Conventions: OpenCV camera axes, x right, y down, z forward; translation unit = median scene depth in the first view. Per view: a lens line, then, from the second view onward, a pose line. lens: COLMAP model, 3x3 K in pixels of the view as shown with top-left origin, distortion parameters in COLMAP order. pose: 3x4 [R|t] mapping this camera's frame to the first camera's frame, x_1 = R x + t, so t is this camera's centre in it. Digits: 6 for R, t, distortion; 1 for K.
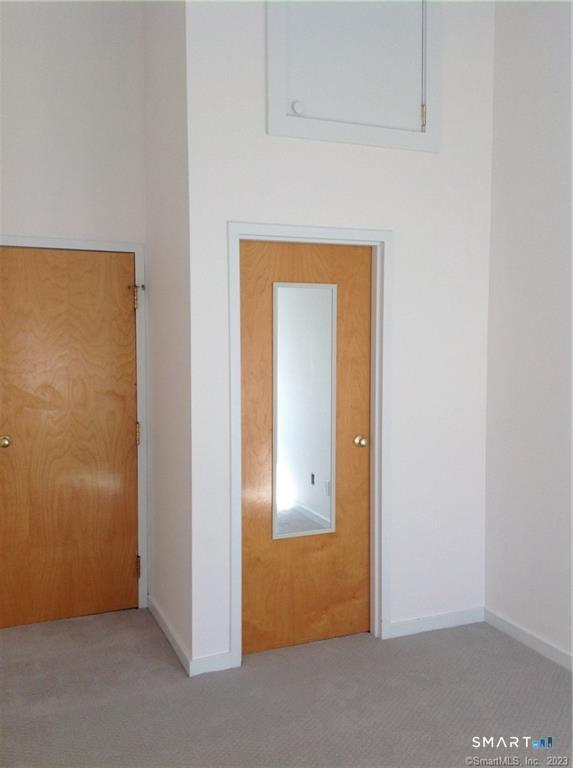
lens RADIAL K [[743.1, 0, 302.9], [0, 743.1, 384.0], [0, 0, 1]] dist [0.151216, -0.351974]
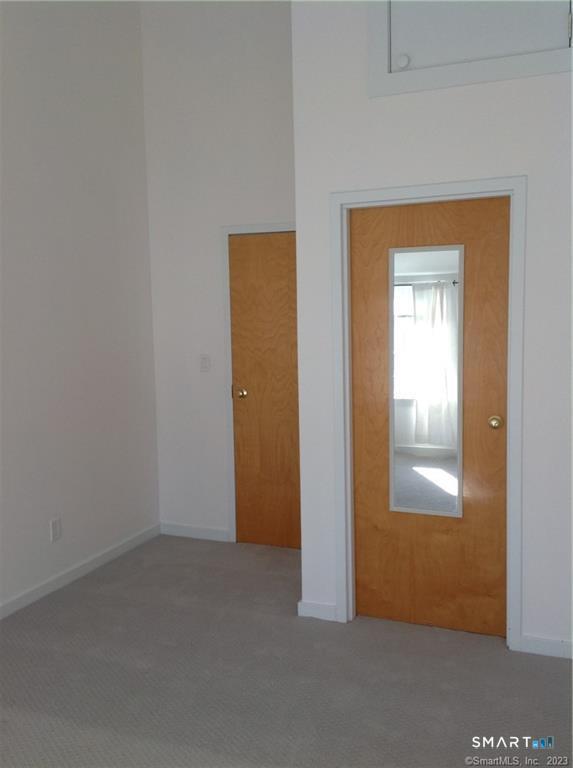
lens RADIAL K [[743.1, 0, 302.9], [0, 743.1, 384.0], [0, 0, 1]] dist [0.151216, -0.351974]
pose [[0.686829, 0.061979, -0.724171, 0.568693], [-0.035018, 0.998022, 0.052205, -0.006274], [0.725975, -0.010497, 0.687641, 0.230955]]
